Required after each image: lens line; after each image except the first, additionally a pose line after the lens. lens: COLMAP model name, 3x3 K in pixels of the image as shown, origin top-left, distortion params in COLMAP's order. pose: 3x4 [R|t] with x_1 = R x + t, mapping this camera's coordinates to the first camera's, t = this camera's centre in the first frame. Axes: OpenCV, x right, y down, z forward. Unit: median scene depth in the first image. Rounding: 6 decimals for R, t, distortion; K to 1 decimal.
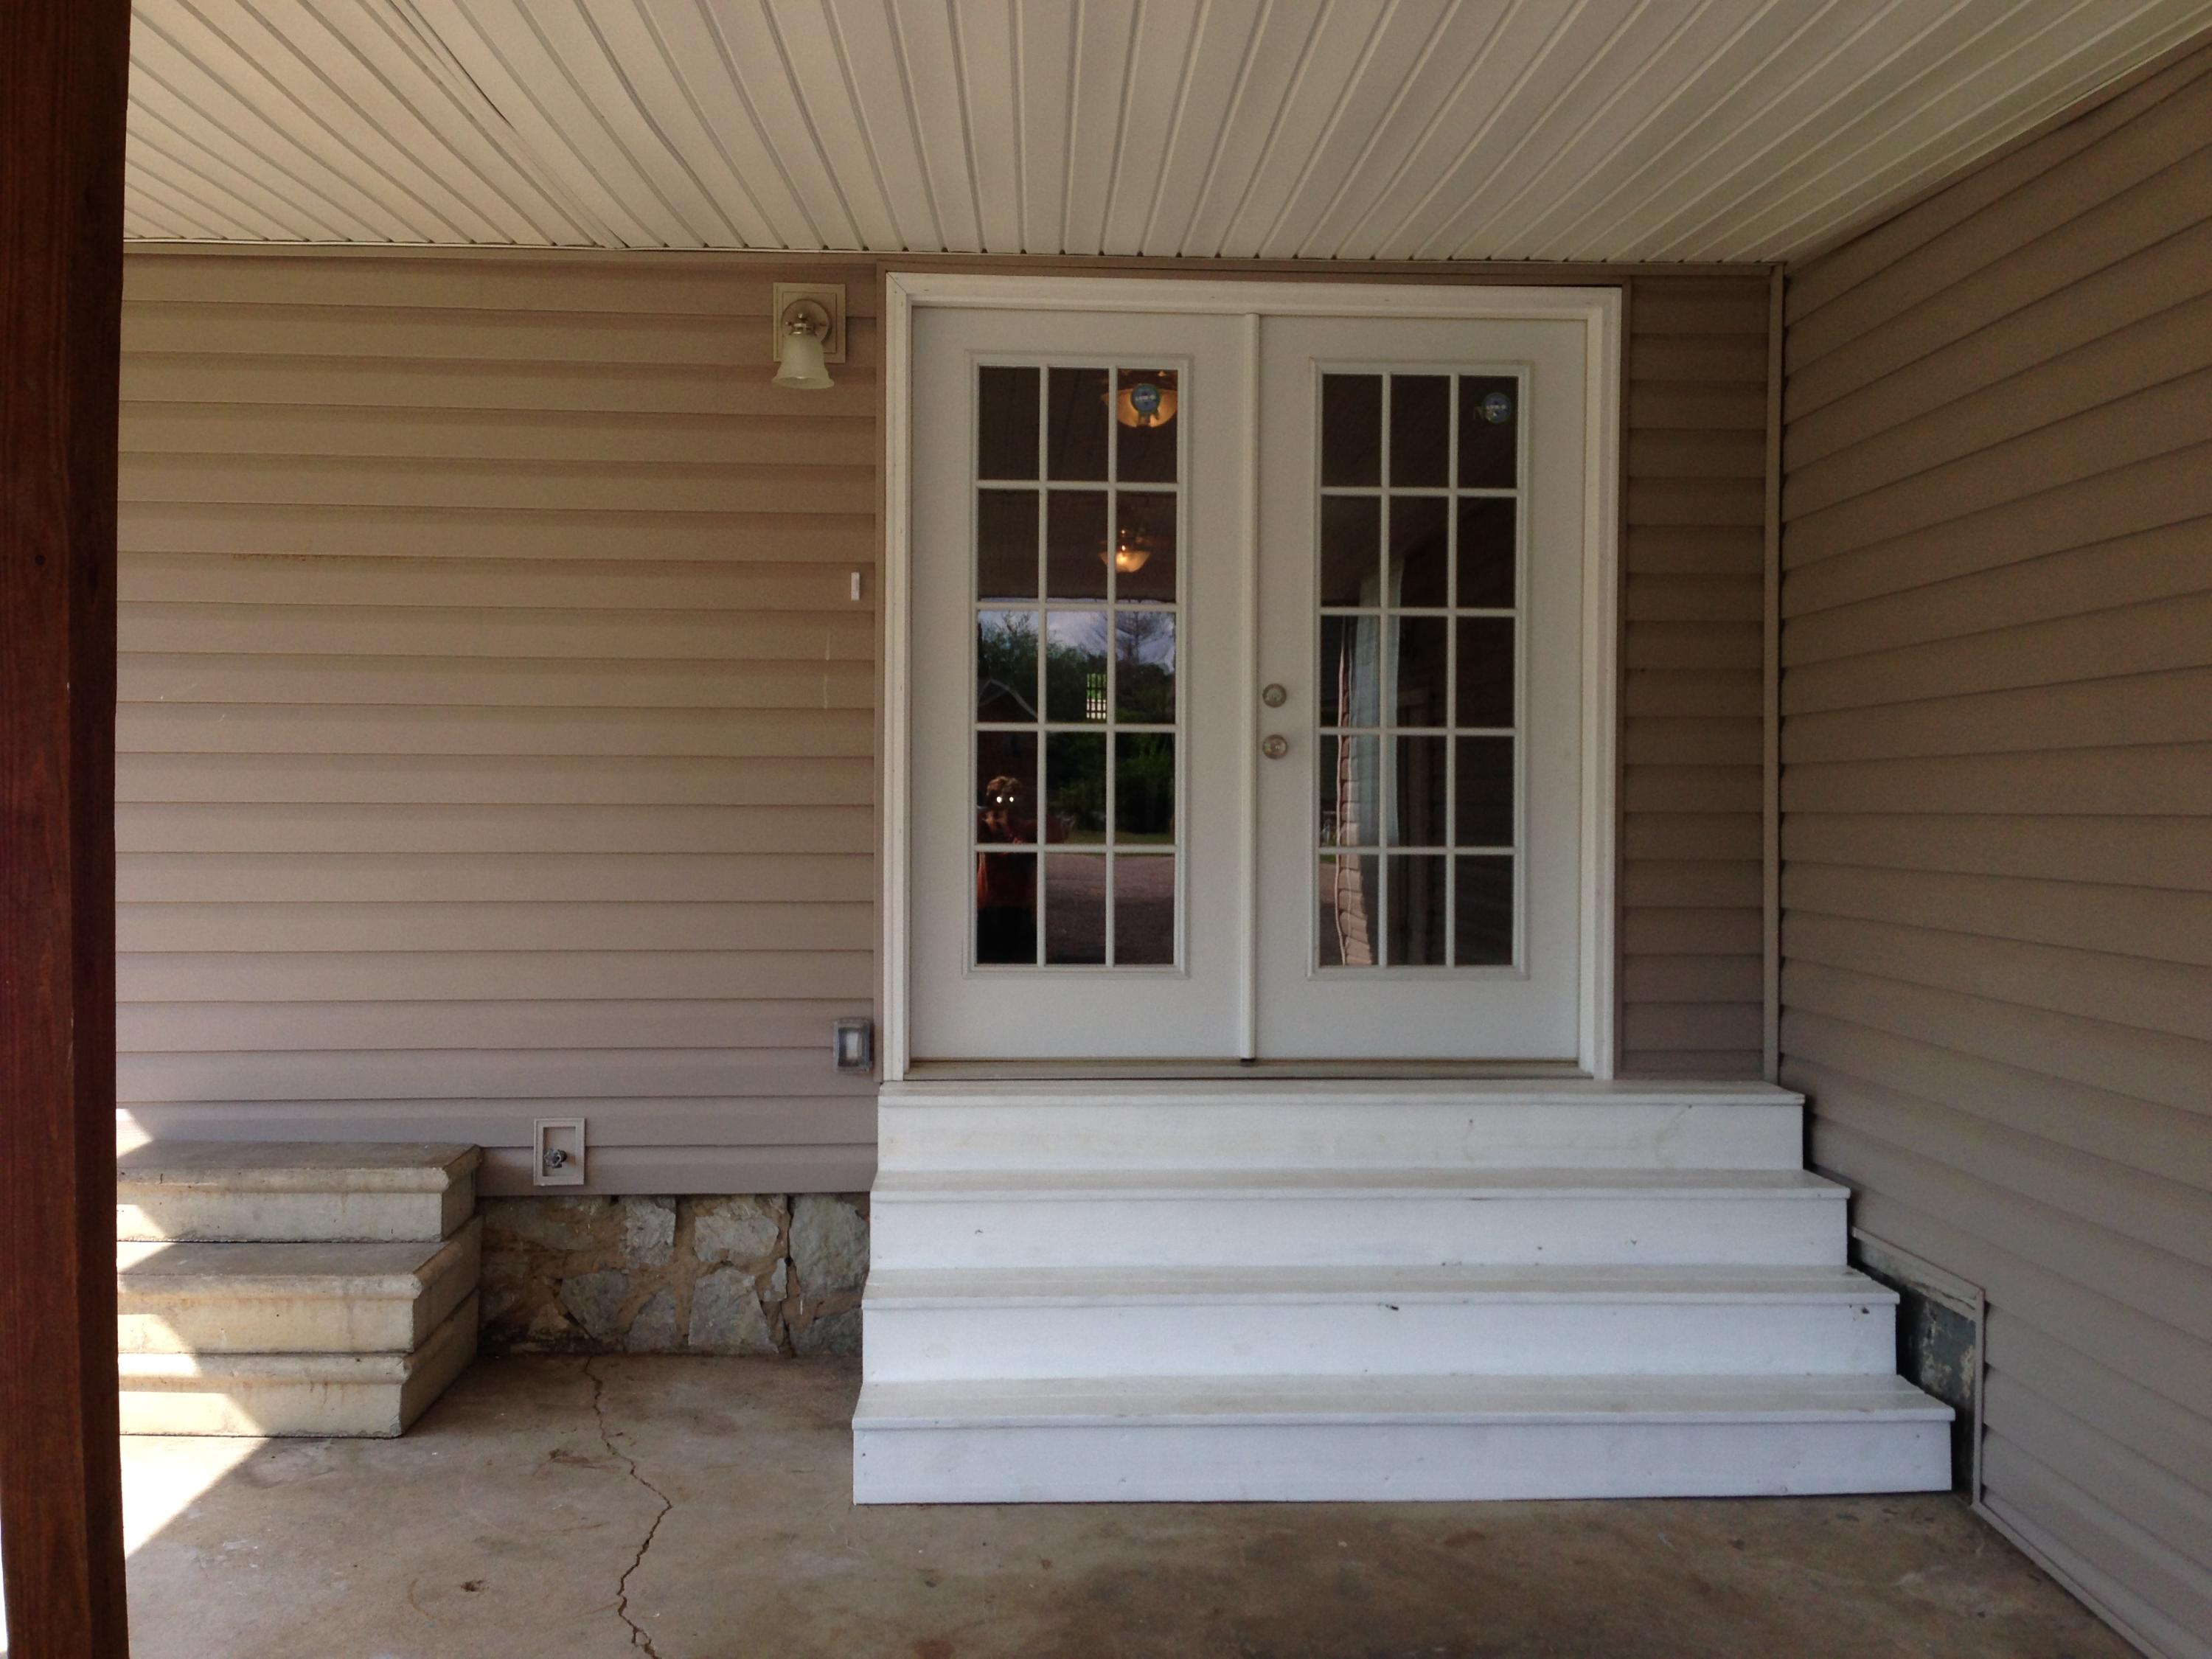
lens RADIAL K [[2106.3, 0, 1102.3], [0, 2106.3, 813.1], [0, 0, 1]] dist [0.081550, 0.000000]
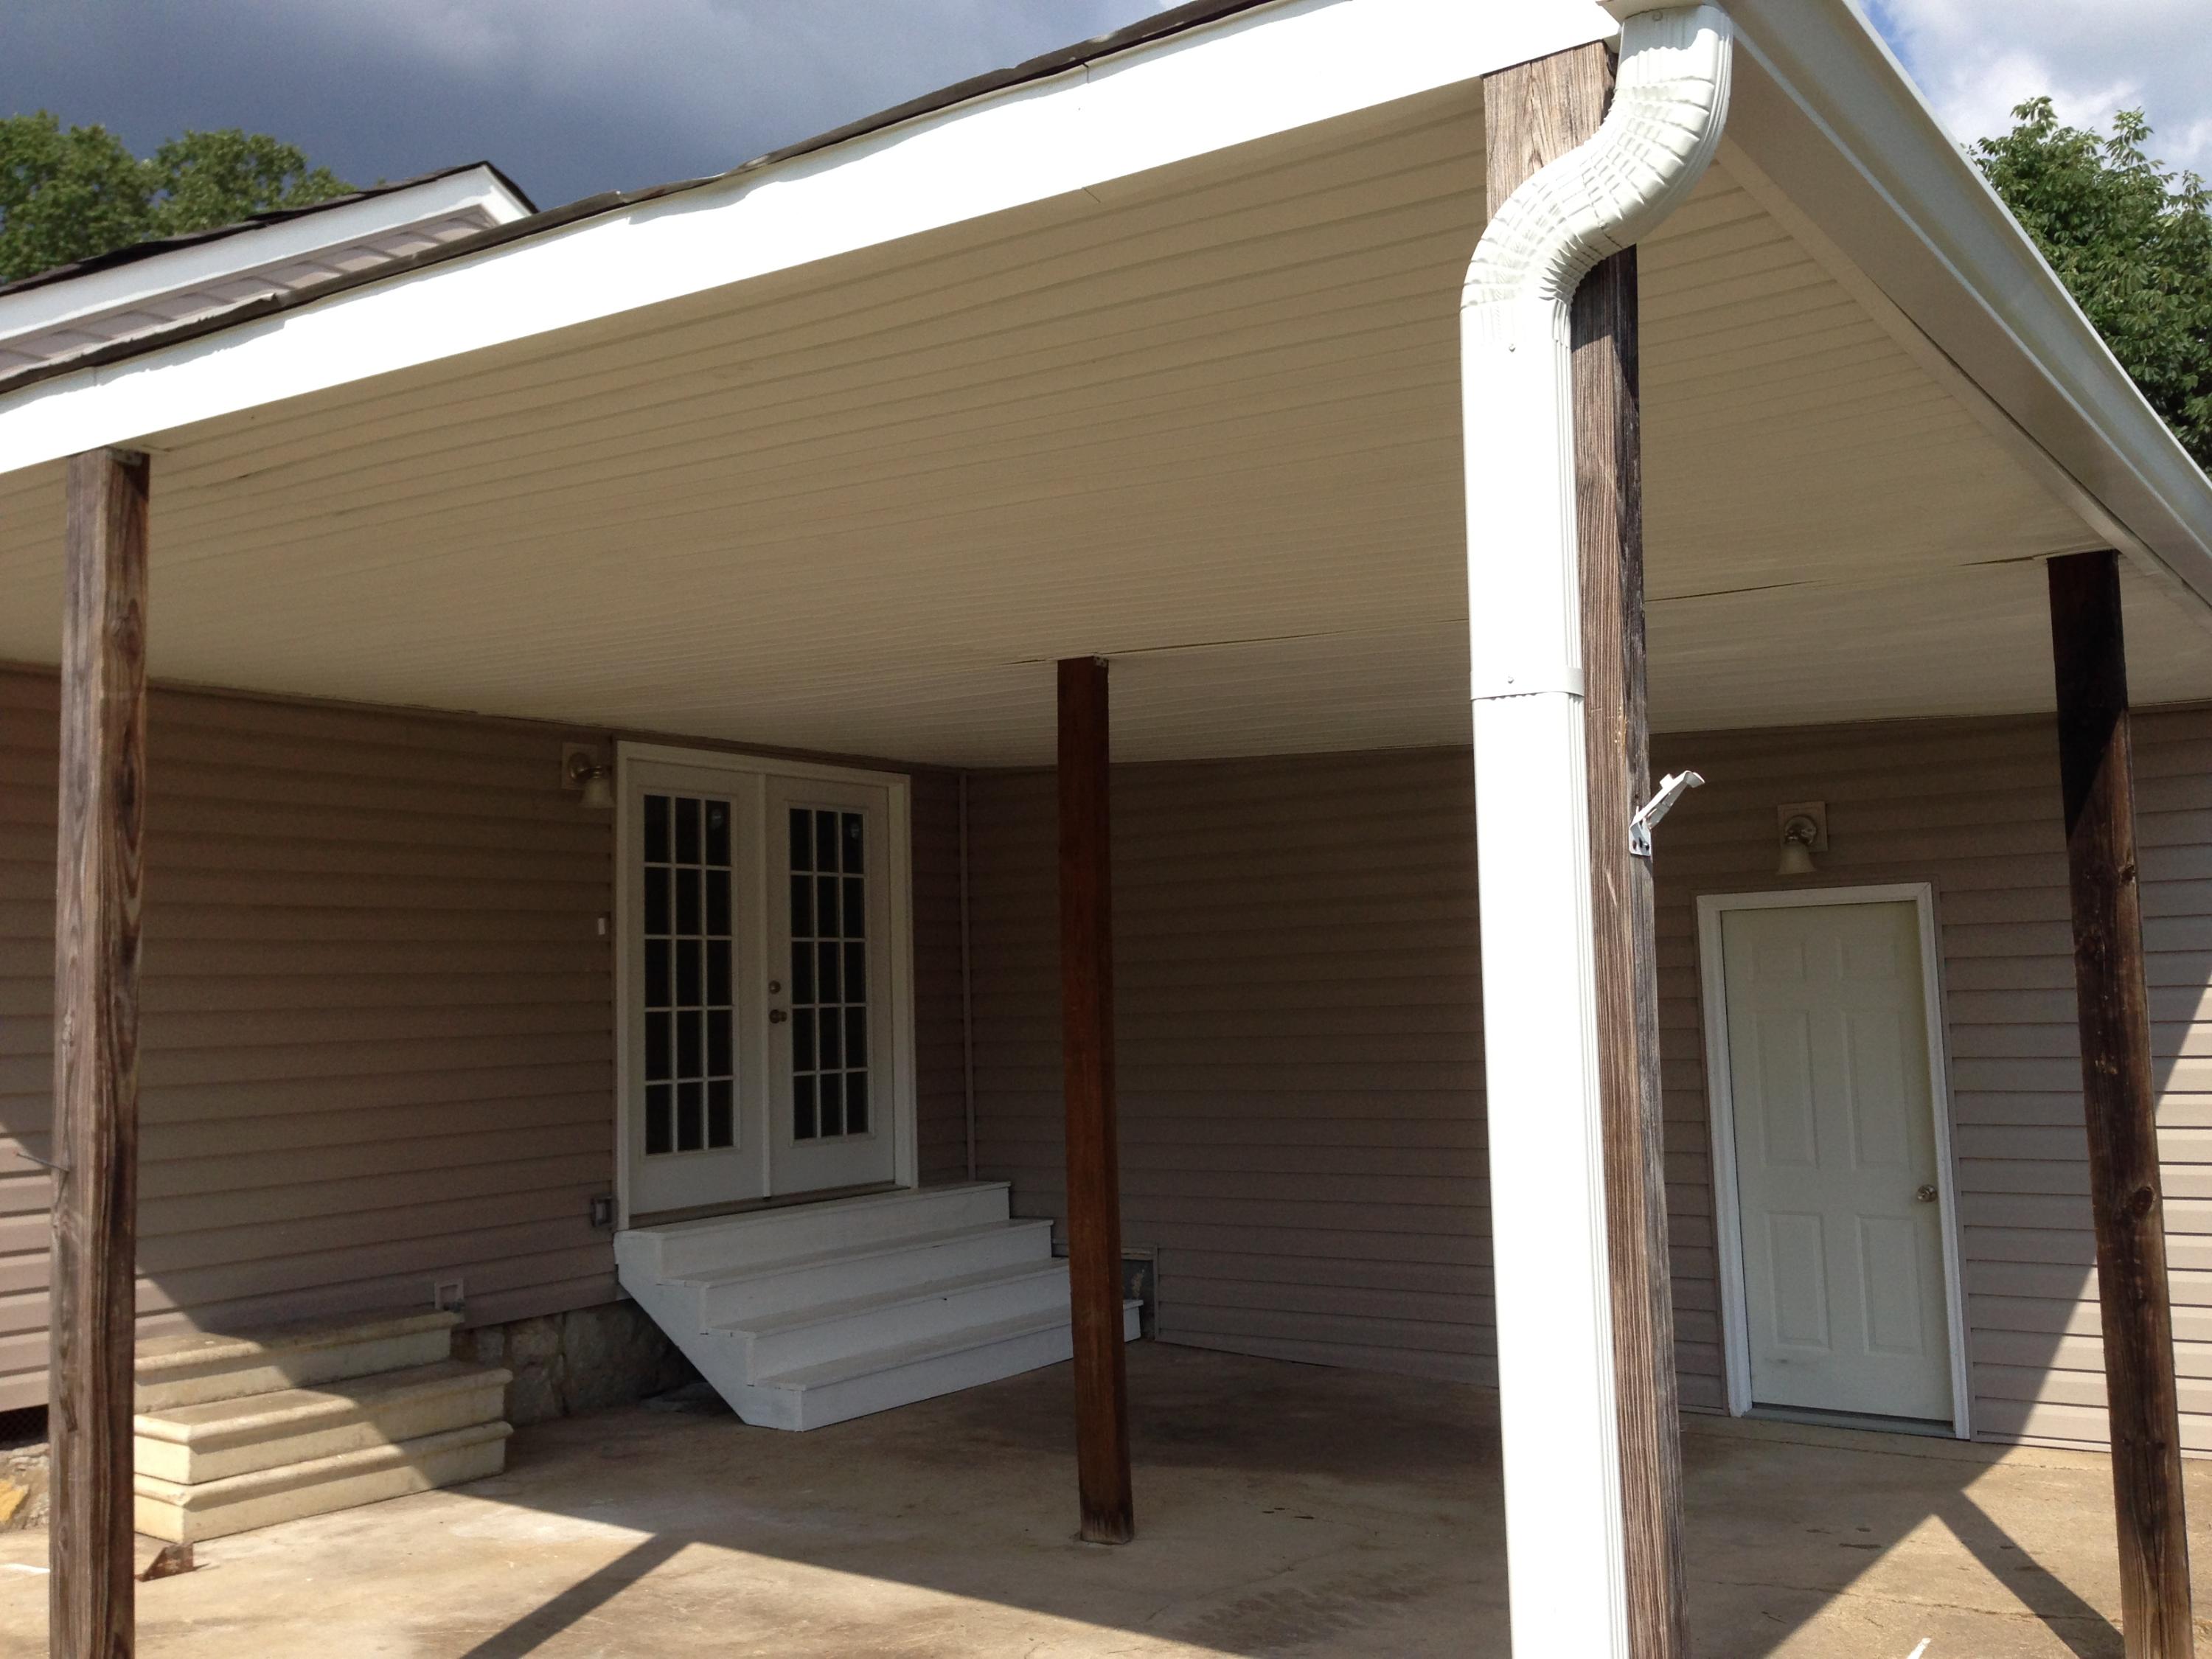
lens RADIAL K [[2106.3, 0, 1123.6], [0, 2106.3, 825.5], [0, 0, 1]] dist [0.081550, 0.000000]
pose [[0.610227, 0.041739, 0.791126, -1.167924], [0.042566, 0.995441, -0.085352, -0.027669], [-0.791082, 0.085759, 0.605669, -0.321563]]
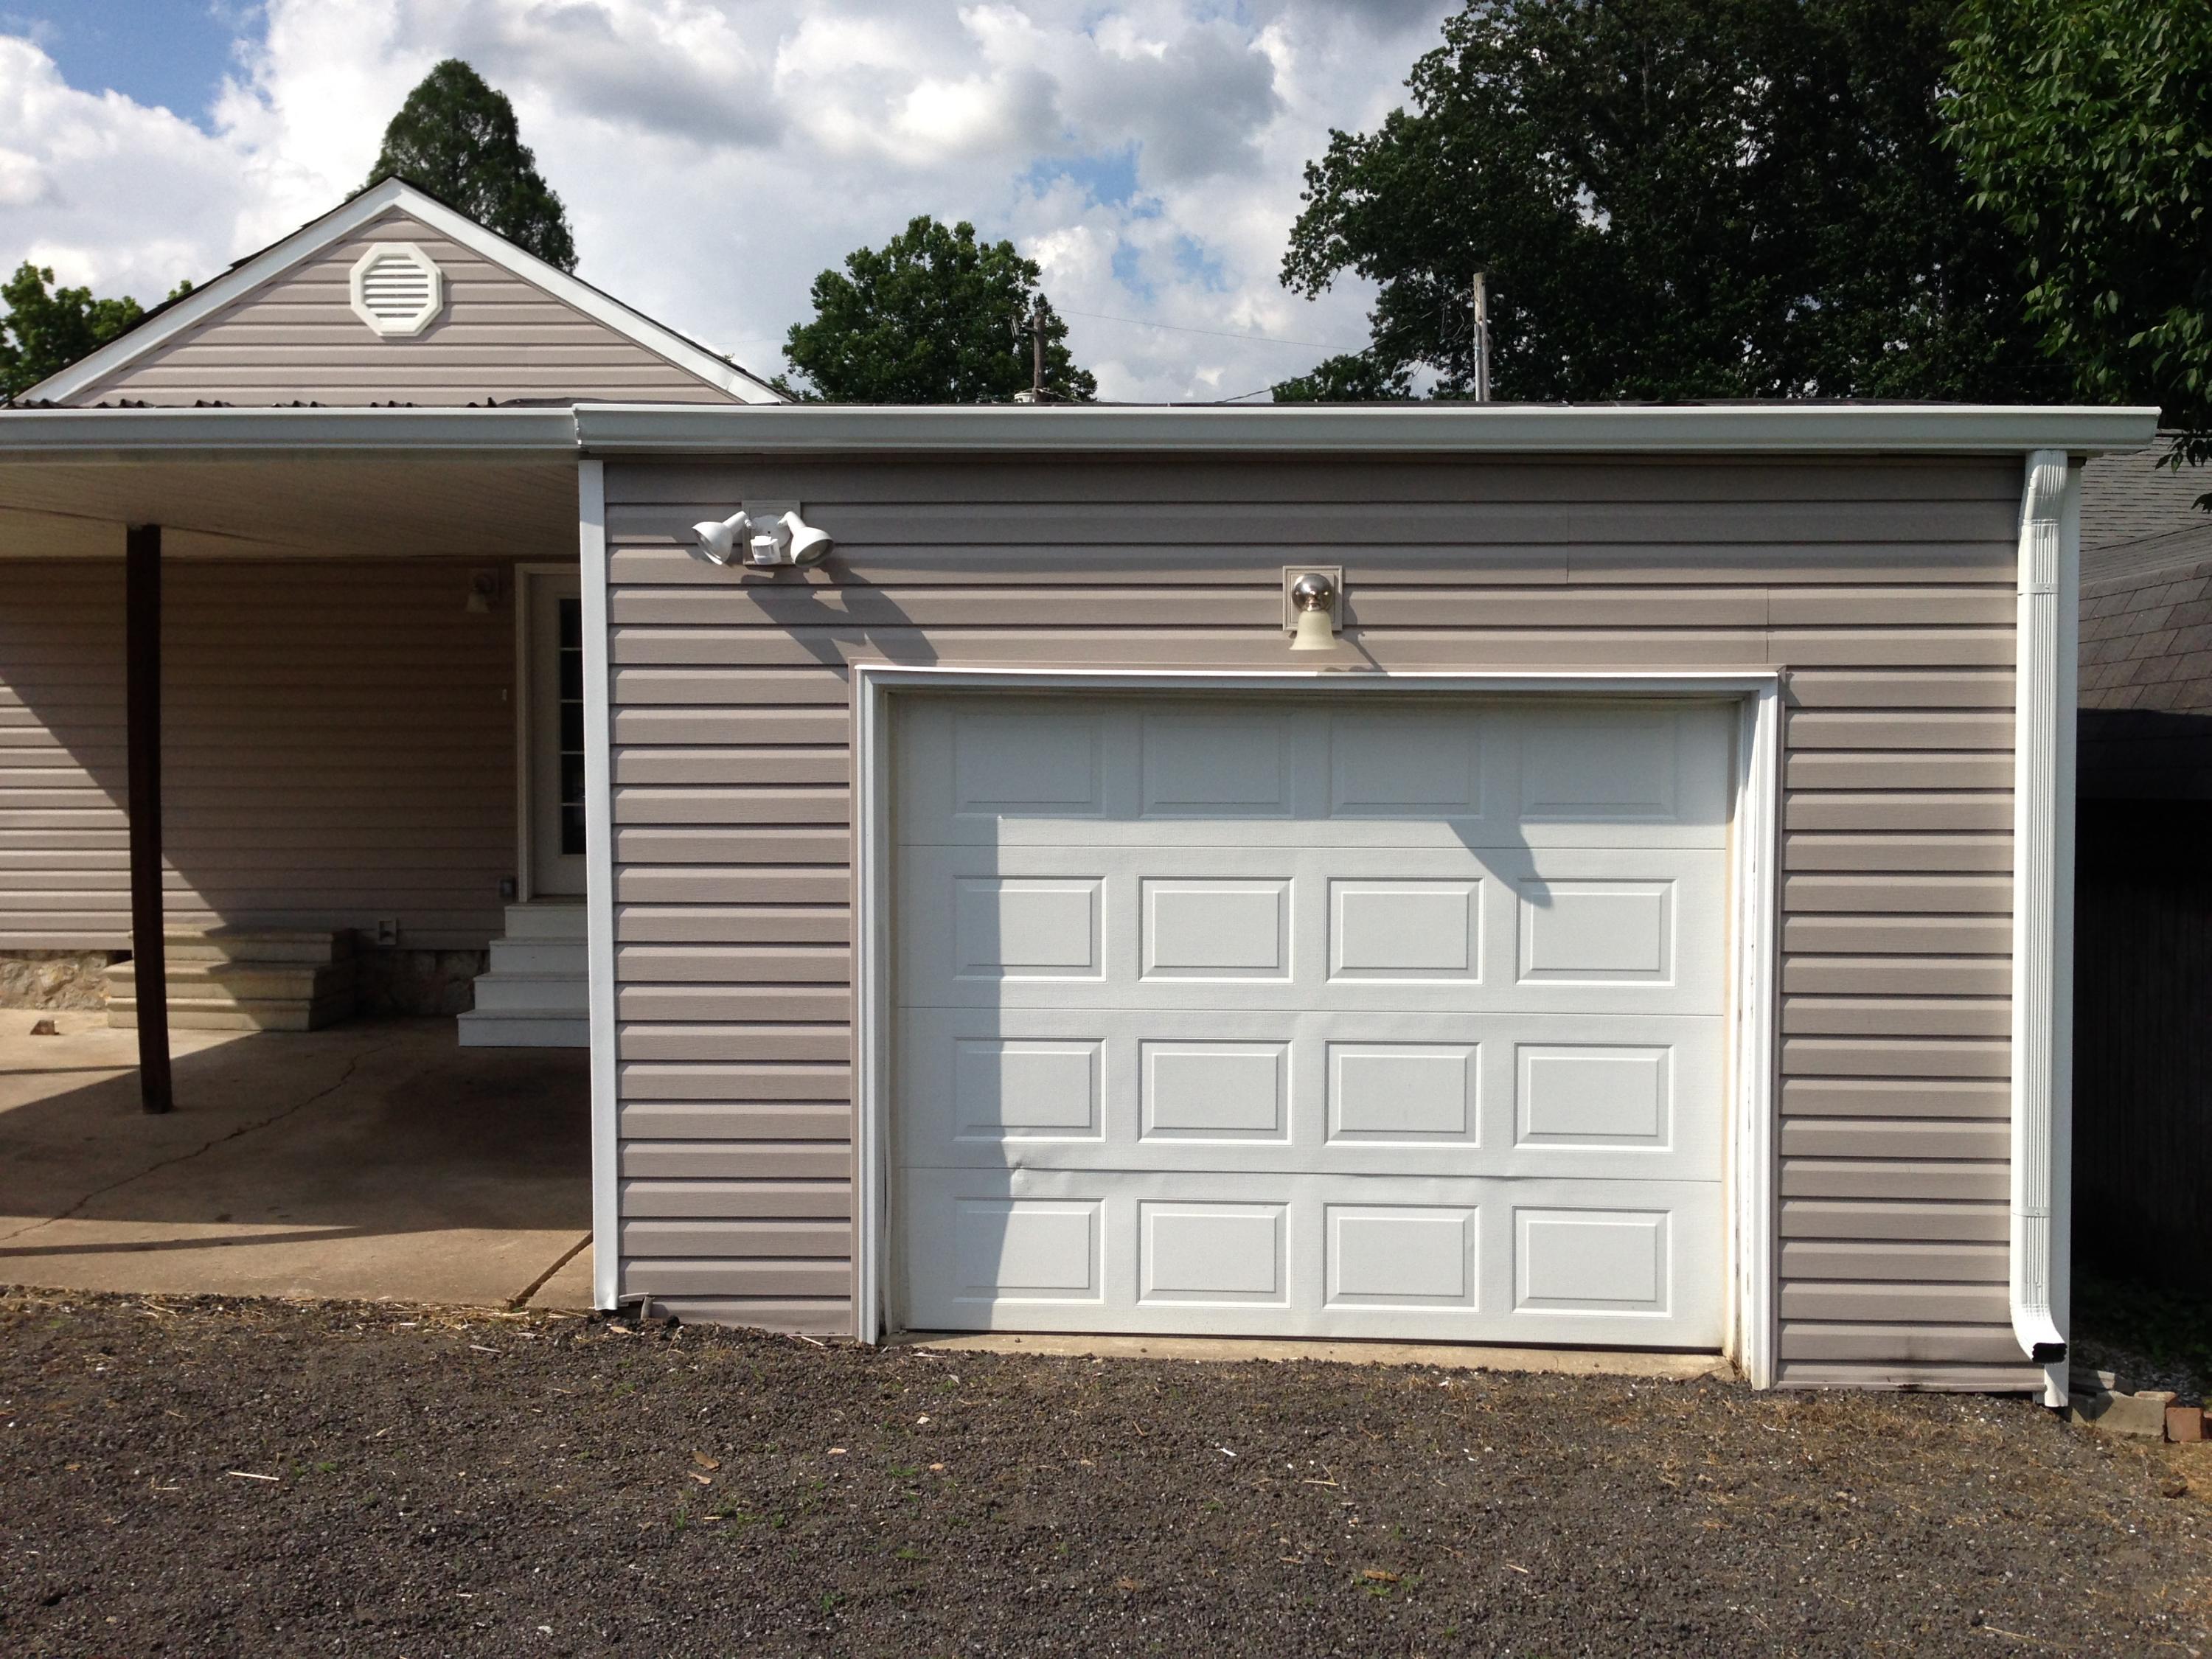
lens RADIAL K [[2106.3, 0, 1112.3], [0, 2106.3, 825.8], [0, 0, 1]] dist [0.081550, 0.000000]
pose [[0.994119, -0.003964, -0.108219, 0.817128], [0.005573, 0.999878, 0.014569, 0.009147], [0.108148, -0.015087, 0.994020, -1.295528]]
